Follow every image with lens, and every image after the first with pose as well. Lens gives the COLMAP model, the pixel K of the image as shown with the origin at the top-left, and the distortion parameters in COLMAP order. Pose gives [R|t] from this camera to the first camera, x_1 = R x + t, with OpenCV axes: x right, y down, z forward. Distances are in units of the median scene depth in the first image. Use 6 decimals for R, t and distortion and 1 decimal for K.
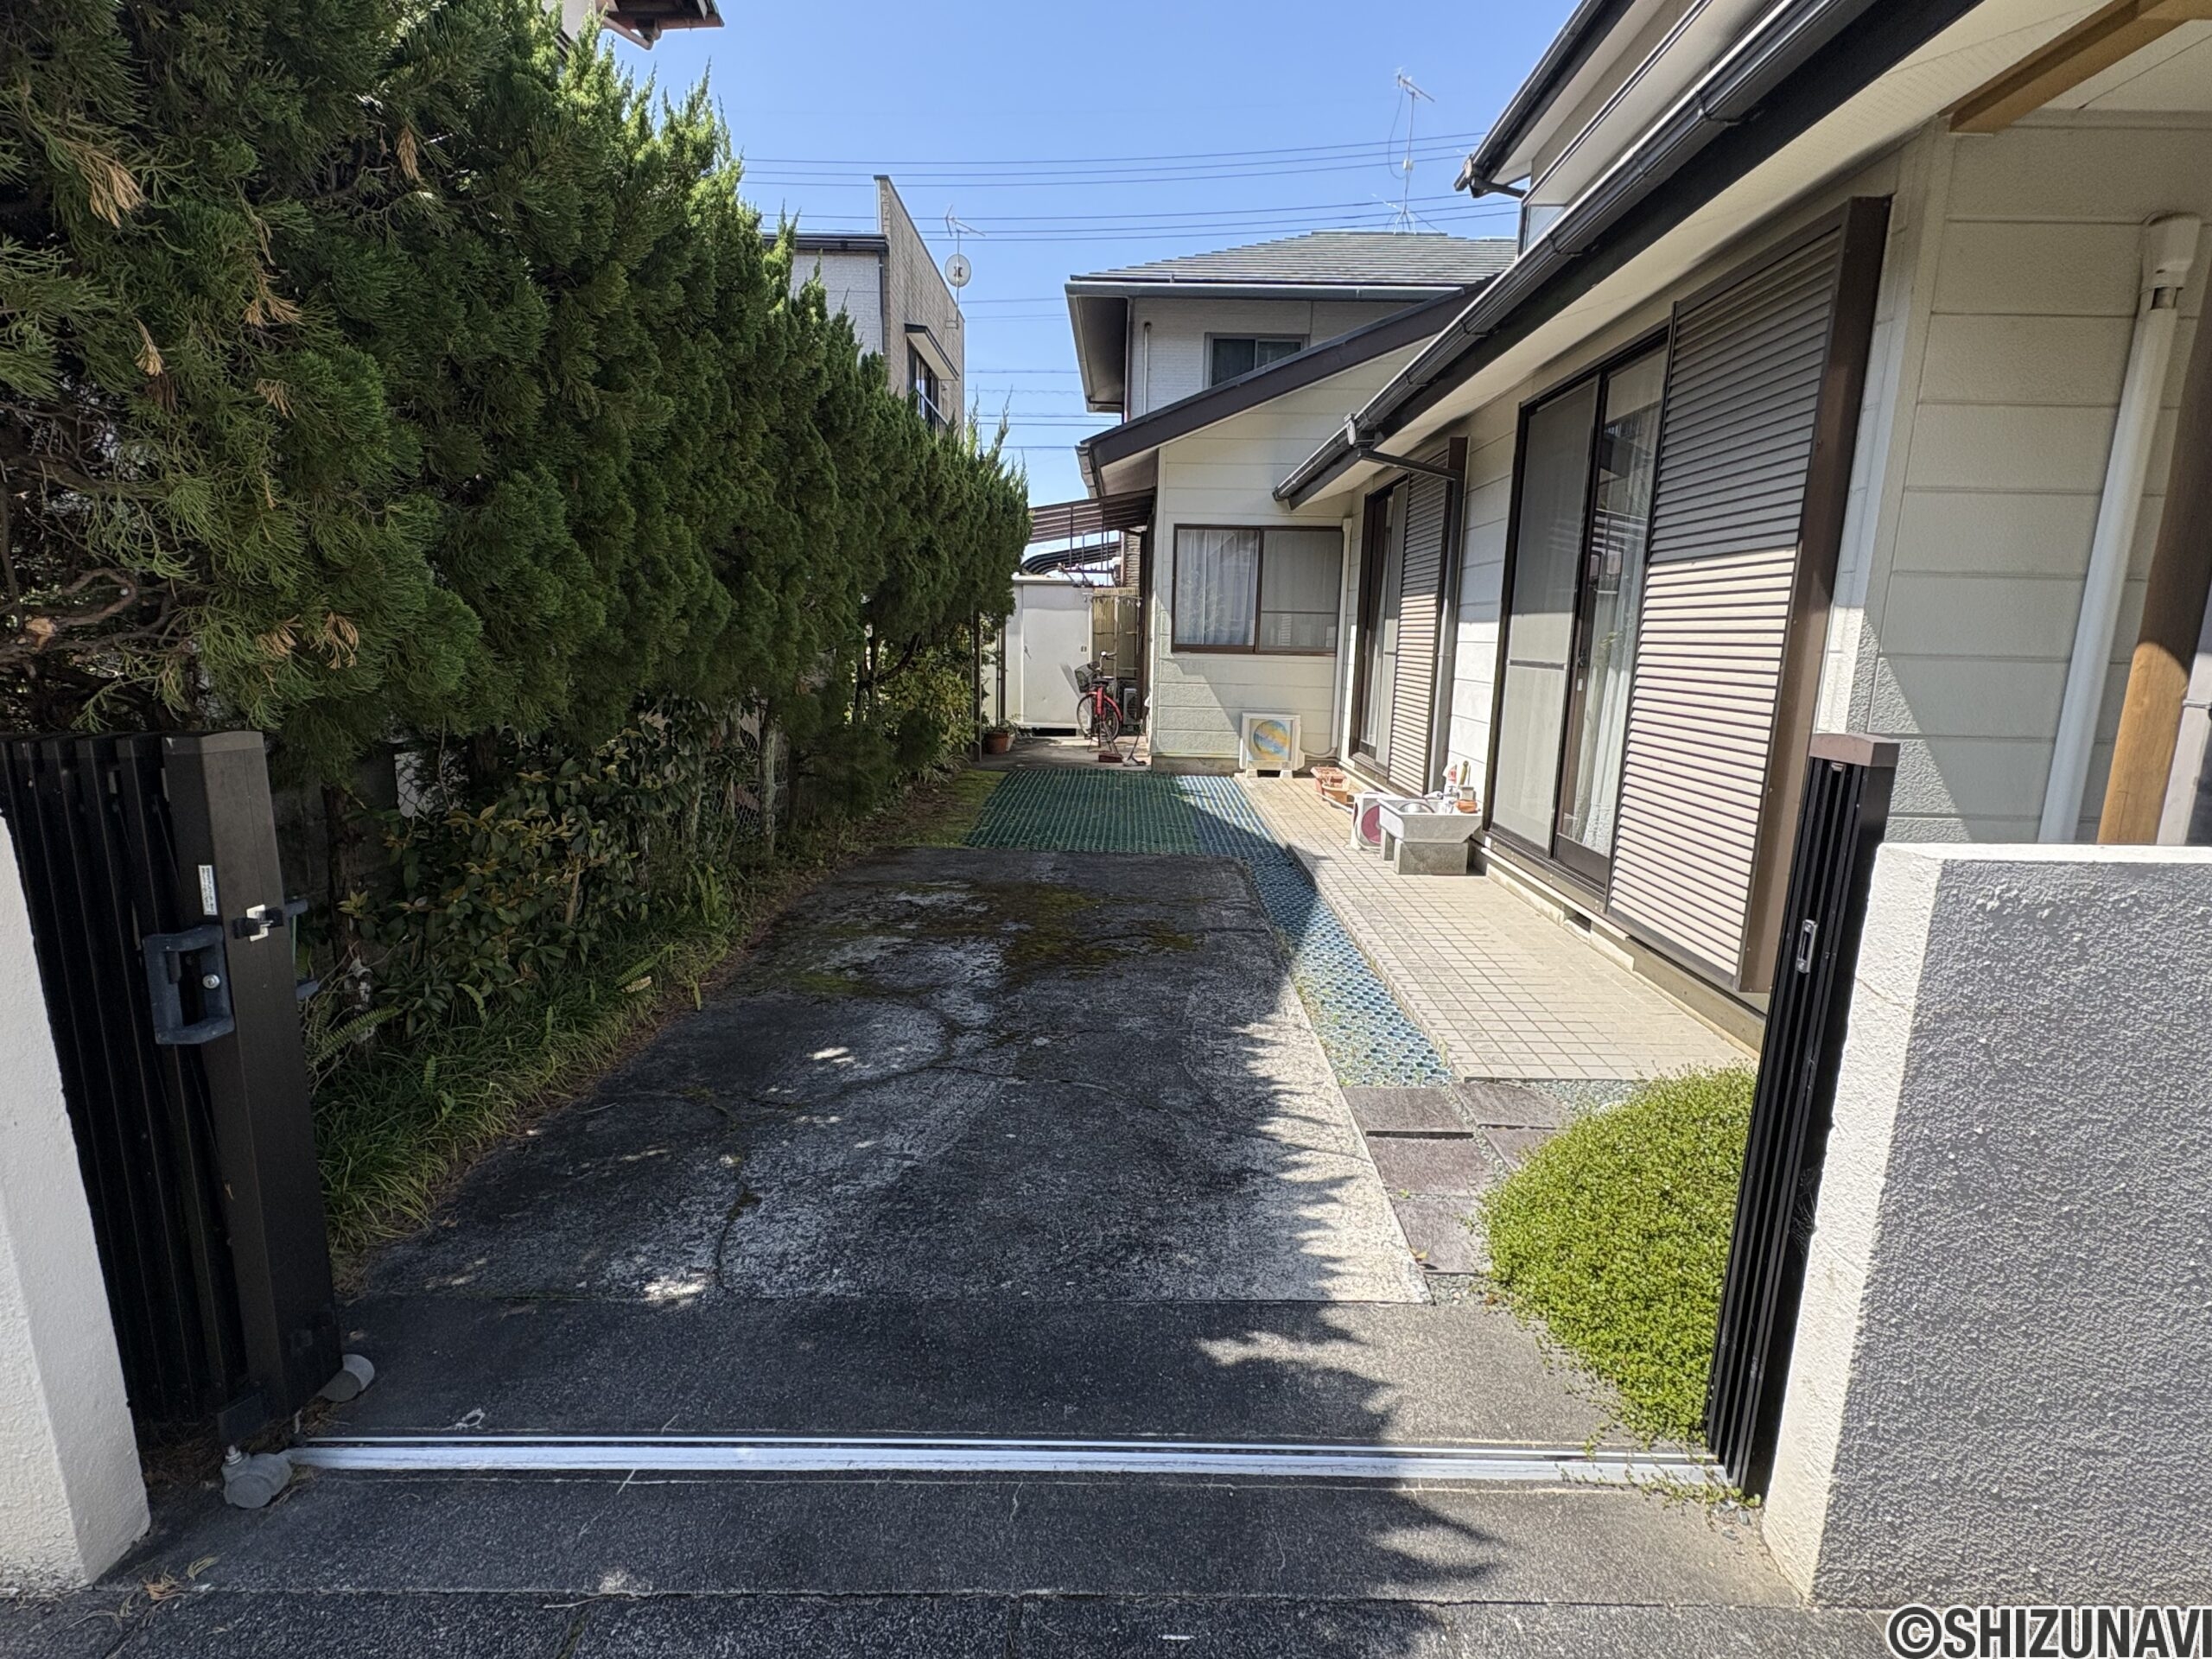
lens RADIAL K [[1054.7, 0, 1106.0], [0, 1054.7, 829.5], [0, 0, 1]] dist [-0.002339, -0.000501]
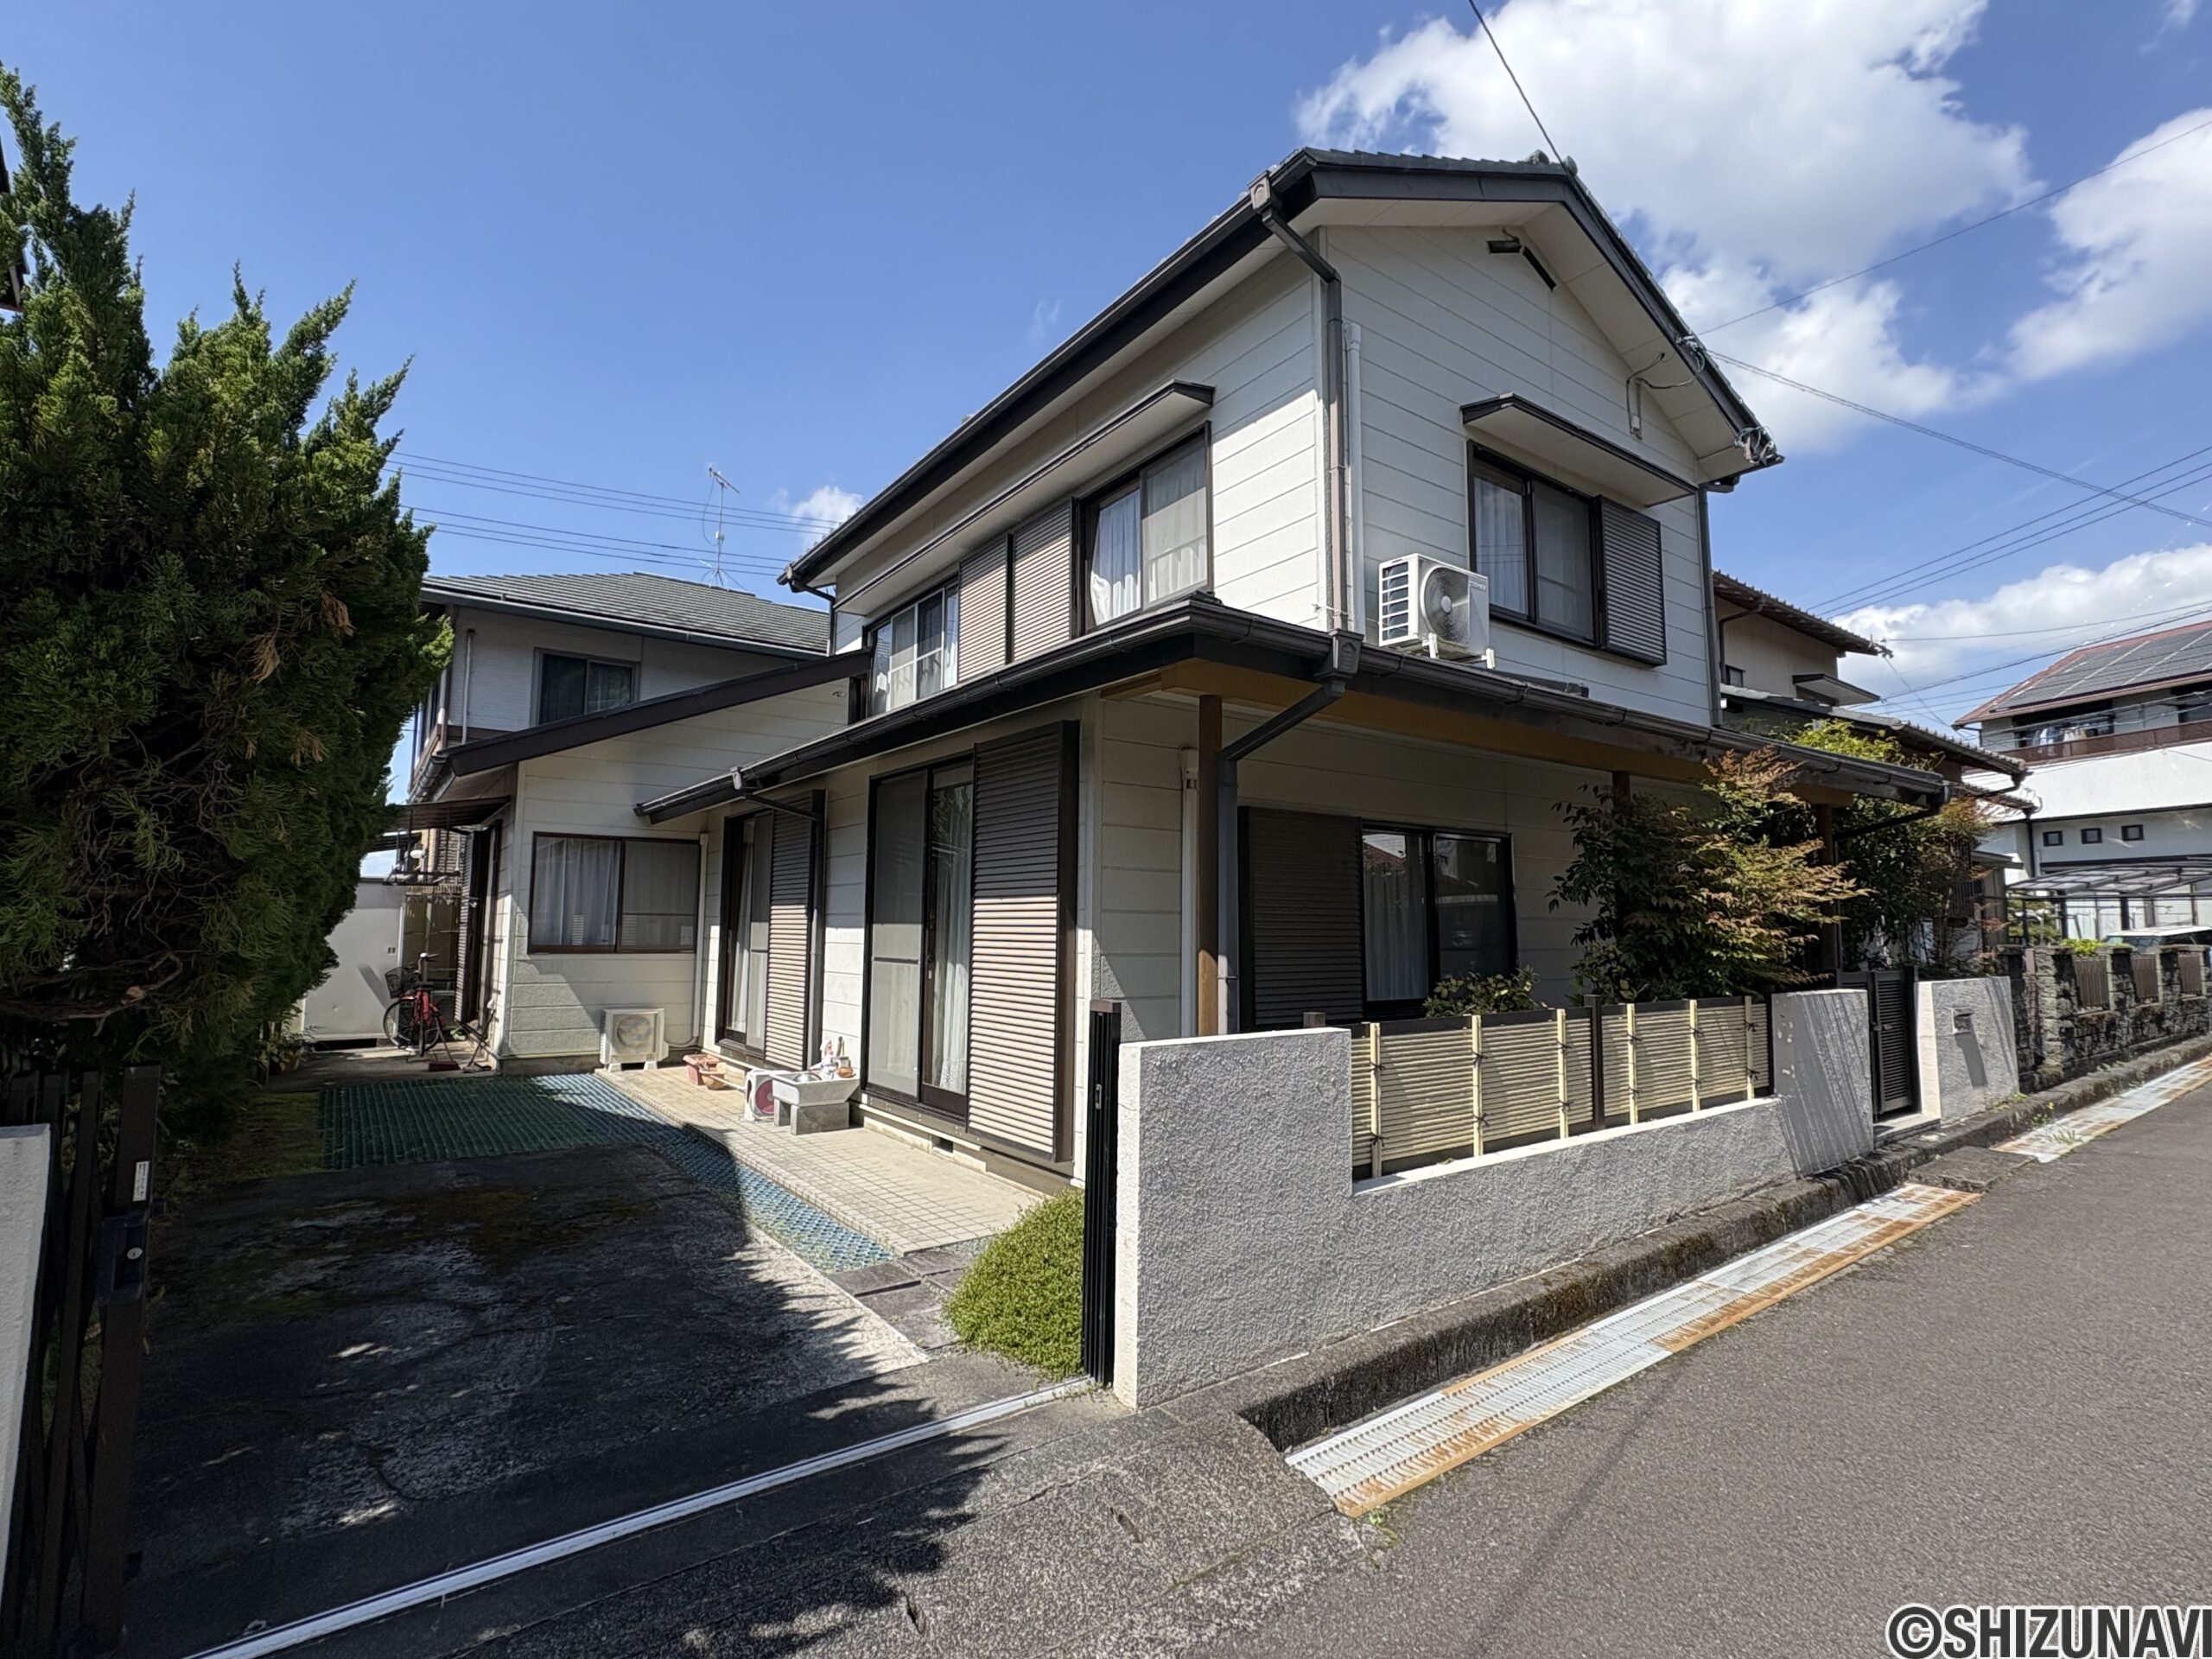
lens RADIAL K [[1054.7, 0, 1106.0], [0, 1054.7, 829.5], [0, 0, 1]] dist [-0.002339, -0.000501]
pose [[0.798264, 0.042931, 0.600775, -0.305902], [0.118020, 0.966972, -0.225915, 0.031731], [-0.590631, 0.251243, 0.766832, -0.383579]]
